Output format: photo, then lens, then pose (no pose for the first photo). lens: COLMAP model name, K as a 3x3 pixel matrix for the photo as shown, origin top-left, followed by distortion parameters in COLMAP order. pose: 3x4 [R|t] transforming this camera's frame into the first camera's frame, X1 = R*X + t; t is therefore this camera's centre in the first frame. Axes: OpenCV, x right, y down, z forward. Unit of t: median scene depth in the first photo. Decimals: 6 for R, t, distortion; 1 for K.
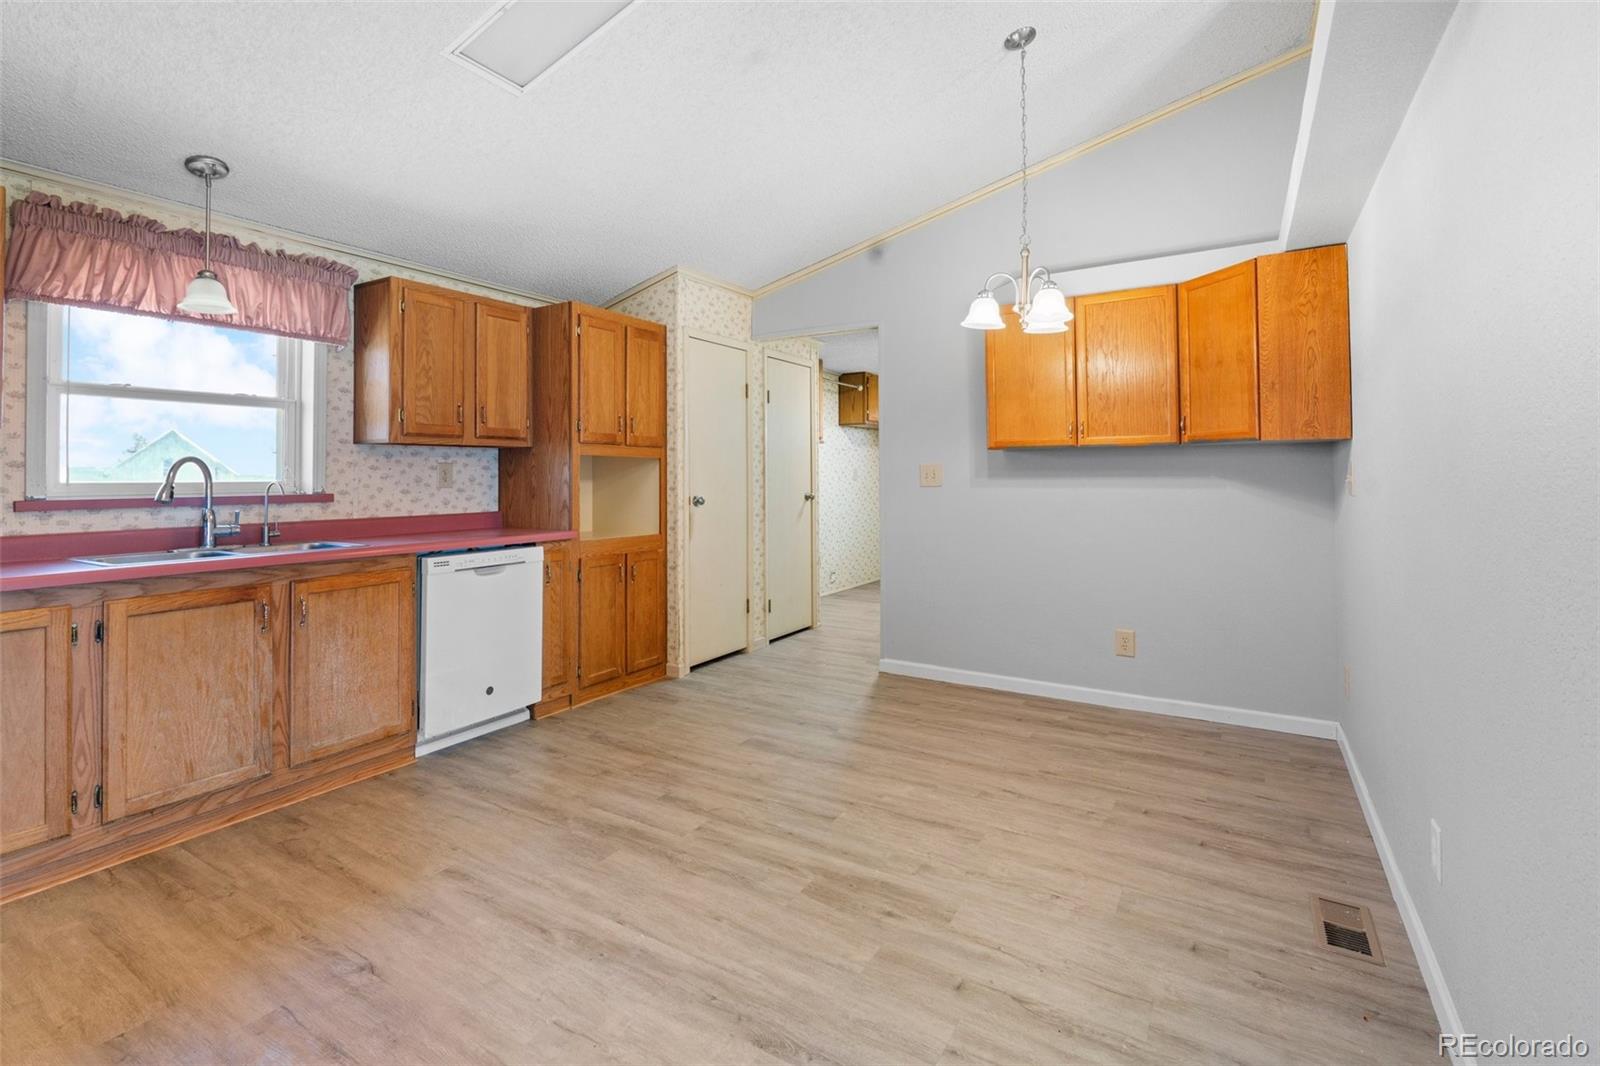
lens RADIAL K [[726.1, 0, 789.4], [0, 726.1, 463.4], [0, 0, 1]] dist [-0.002979, -0.000072]
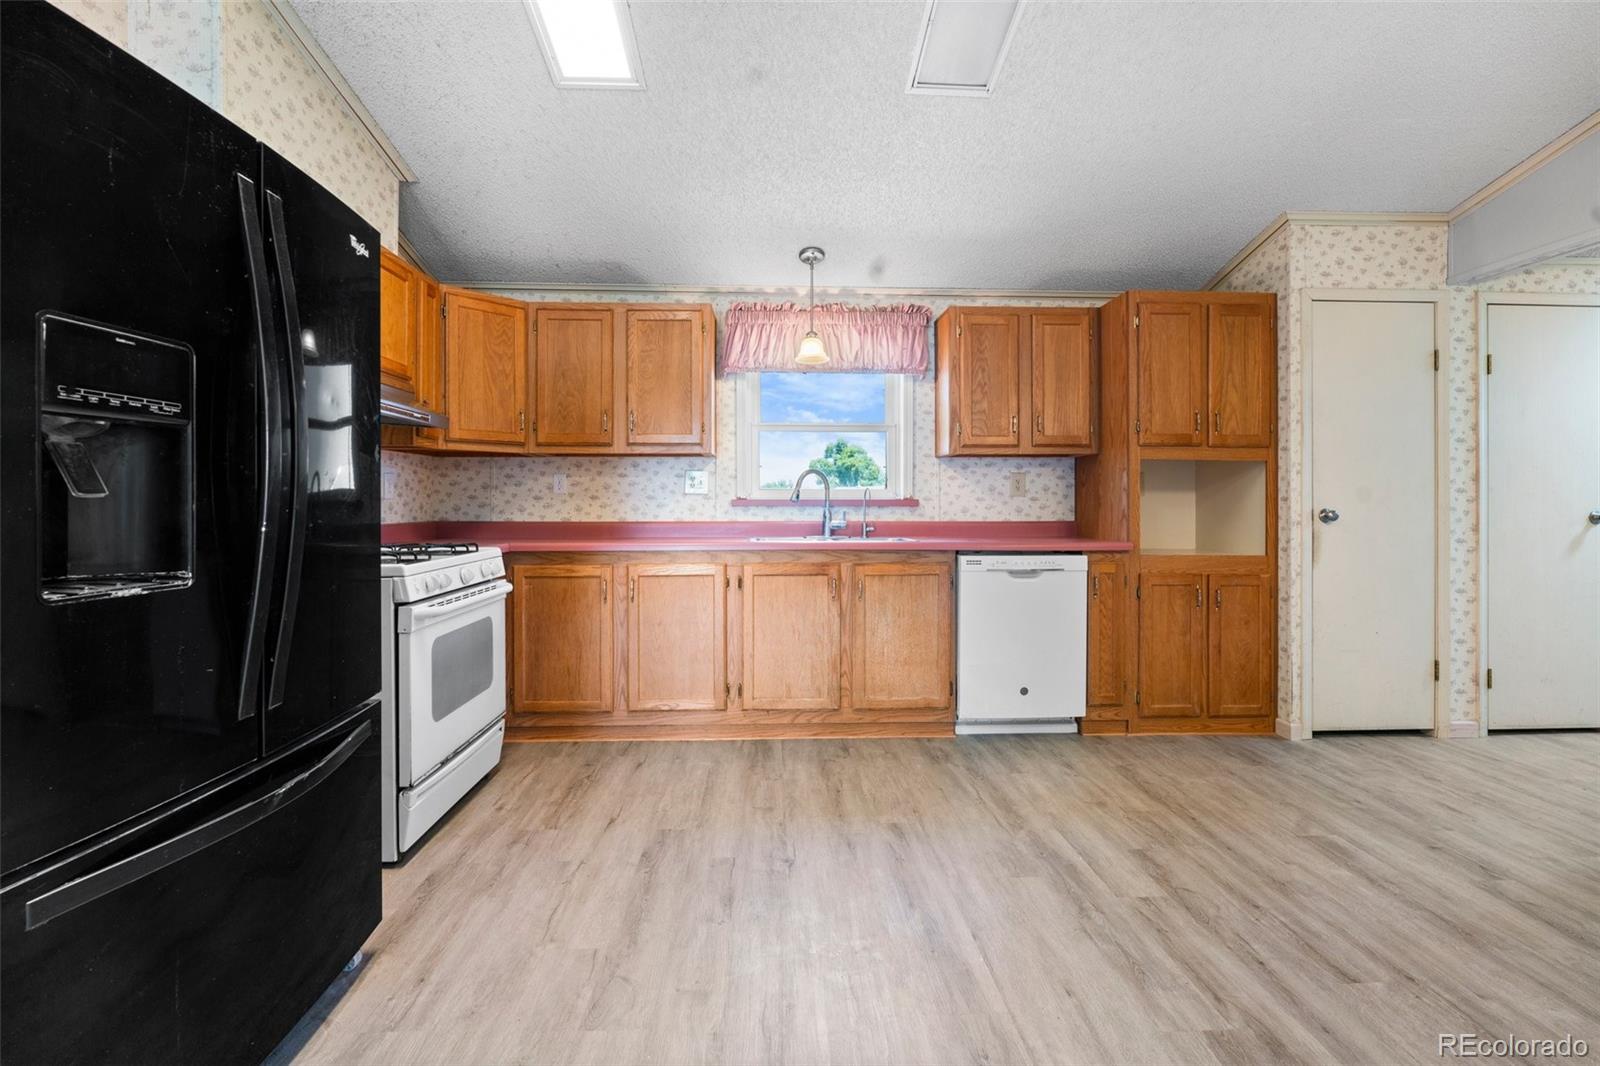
lens RADIAL K [[710.8, 0, 802.5], [0, 710.8, 504.7], [0, 0, 1]] dist [-0.004772, 0.000254]
pose [[0.566993, 0.004089, -0.823712, 0.228425], [0.010764, 0.999866, 0.012373, 0.033564], [0.823652, -0.015882, 0.566873, 0.174260]]
